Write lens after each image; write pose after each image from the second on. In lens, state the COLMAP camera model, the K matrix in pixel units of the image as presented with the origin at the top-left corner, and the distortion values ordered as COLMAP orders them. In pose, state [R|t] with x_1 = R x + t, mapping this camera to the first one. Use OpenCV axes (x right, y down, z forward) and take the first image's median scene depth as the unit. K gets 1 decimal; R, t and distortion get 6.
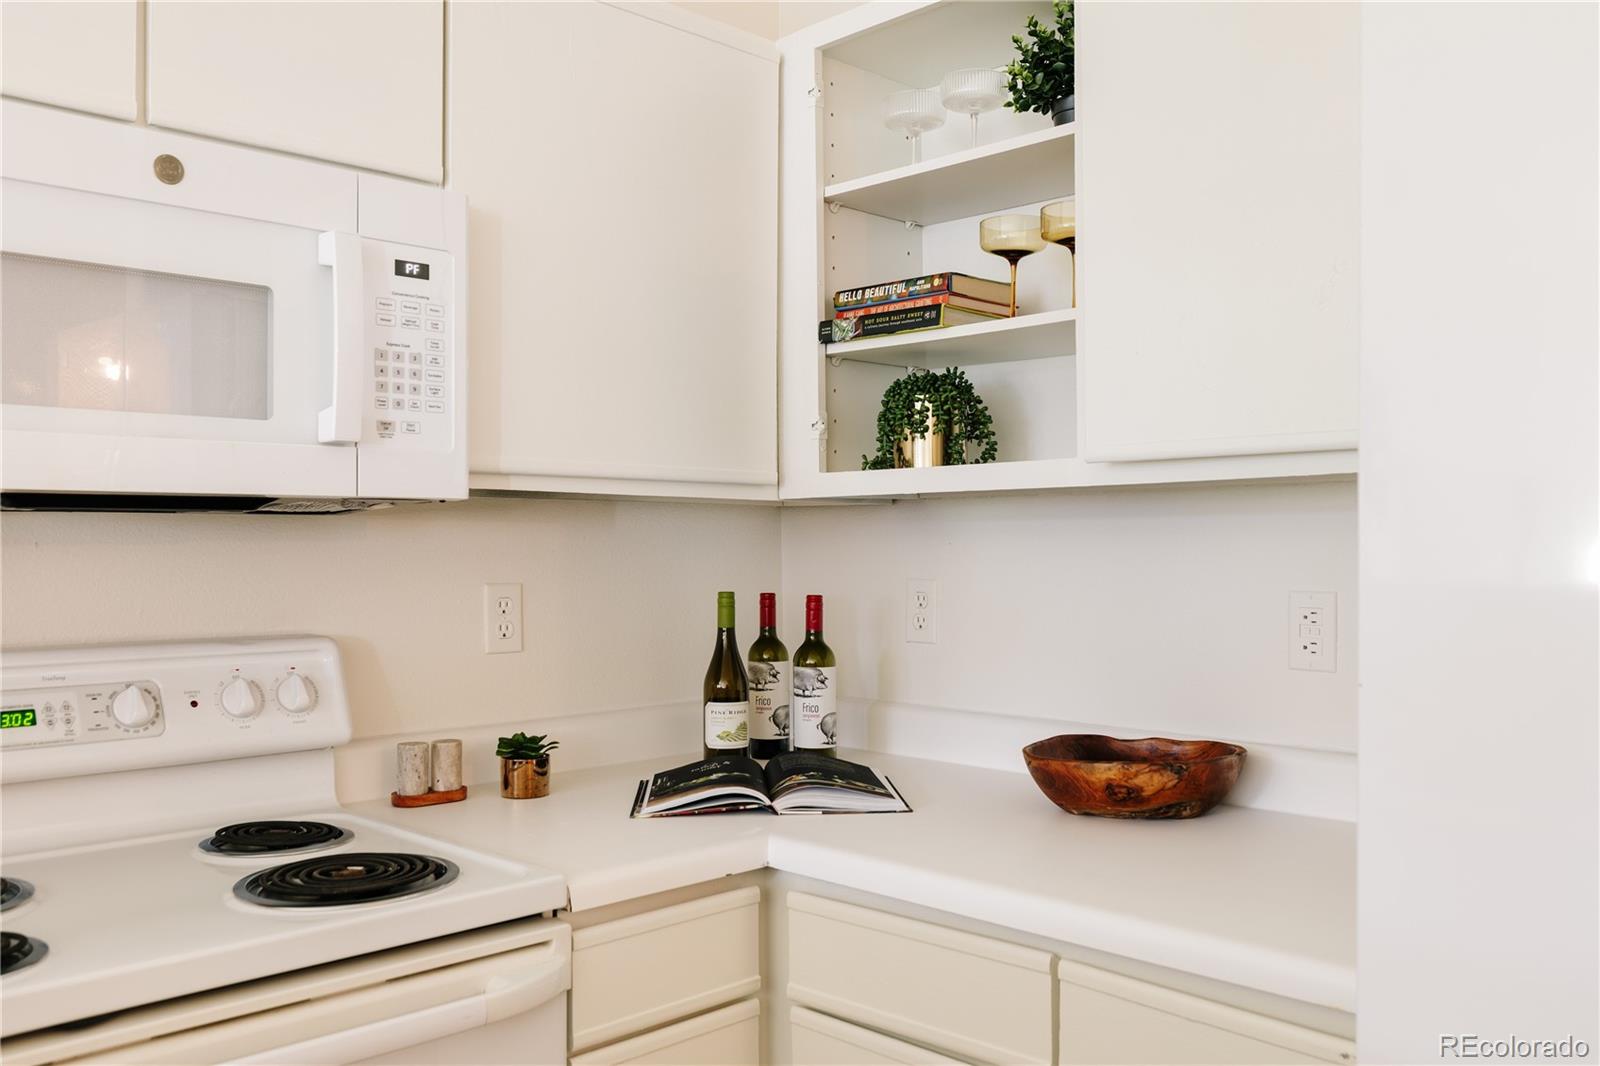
lens RADIAL K [[1341.0, 0, 795.0], [0, 1341.0, 543.5], [0, 0, 1]] dist [0.027185, -0.021831]
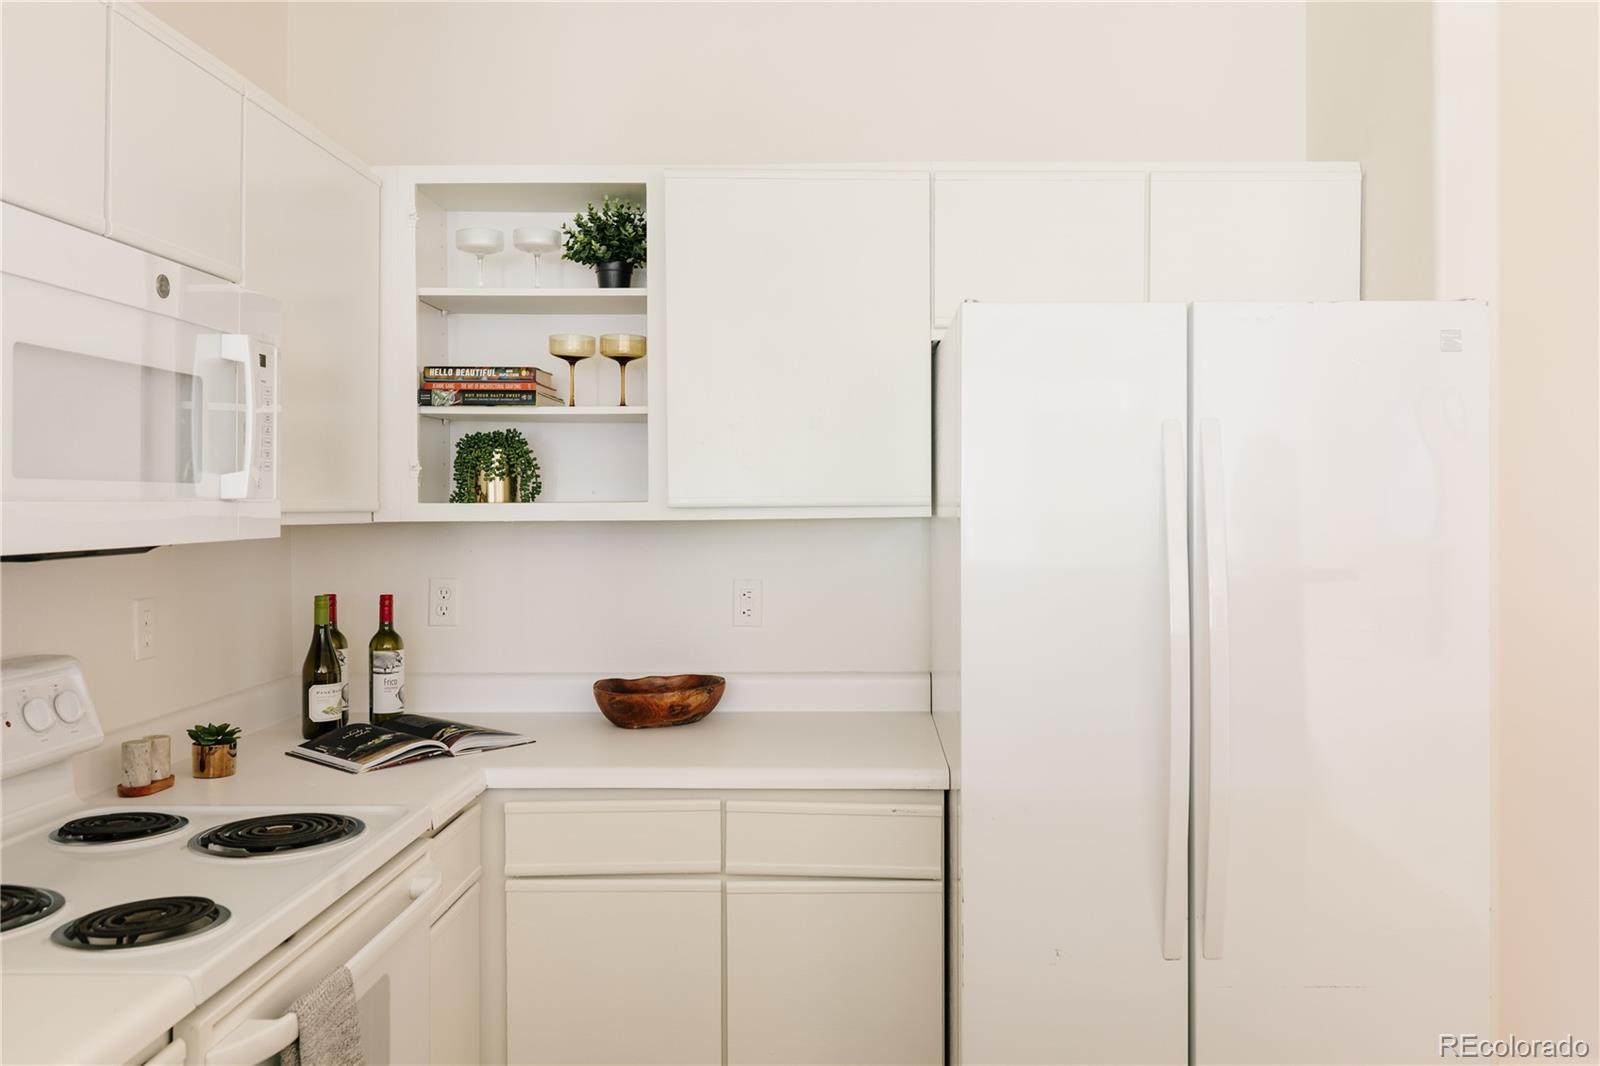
lens RADIAL K [[1281.9, 0, 814.2], [0, 1281.9, 519.5], [0, 0, 1]] dist [0.001689, -0.013994]
pose [[0.717464, -0.009950, 0.696524, -0.637788], [0.002063, 0.999924, 0.012159, -0.055867], [-0.696592, -0.007287, 0.717430, -0.200032]]
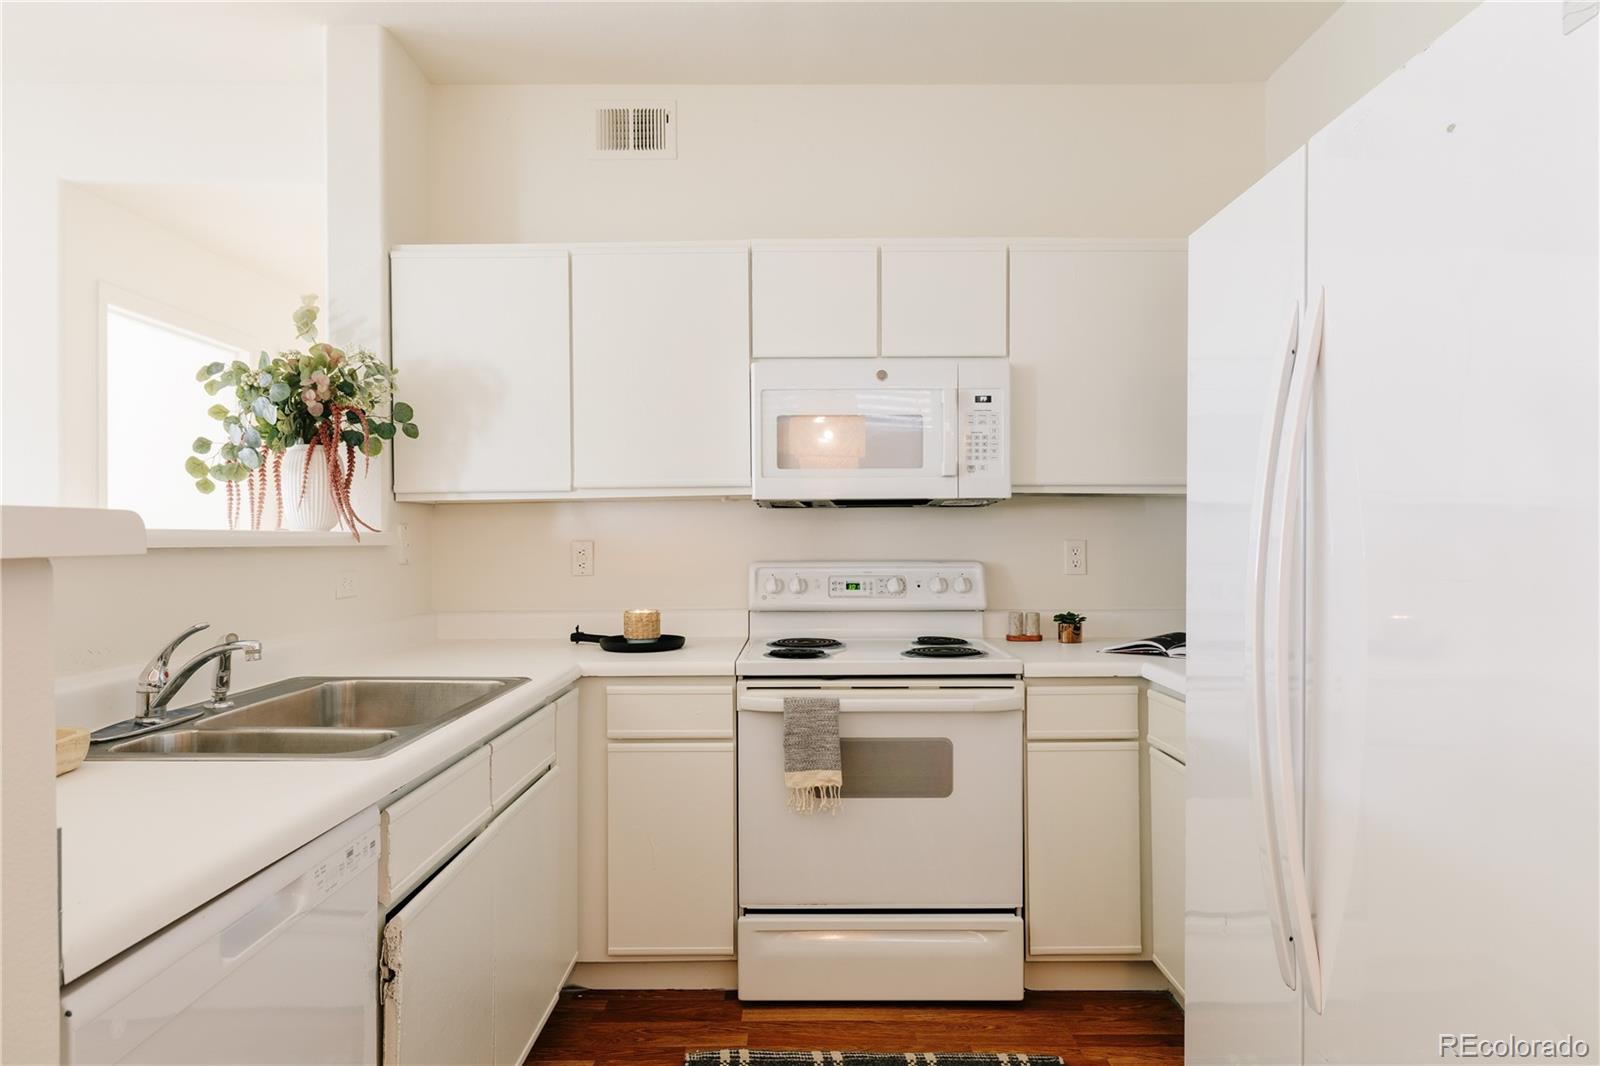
lens RADIAL K [[959.0, 0, 811.0], [0, 959.0, 536.8], [0, 0, 1]] dist [0.005107, -0.000277]
pose [[0.722181, 0.001512, -0.691703, 0.543711], [0.001519, 0.999992, 0.003773, 0.022194], [0.691703, -0.003775, 0.722173, -0.334121]]
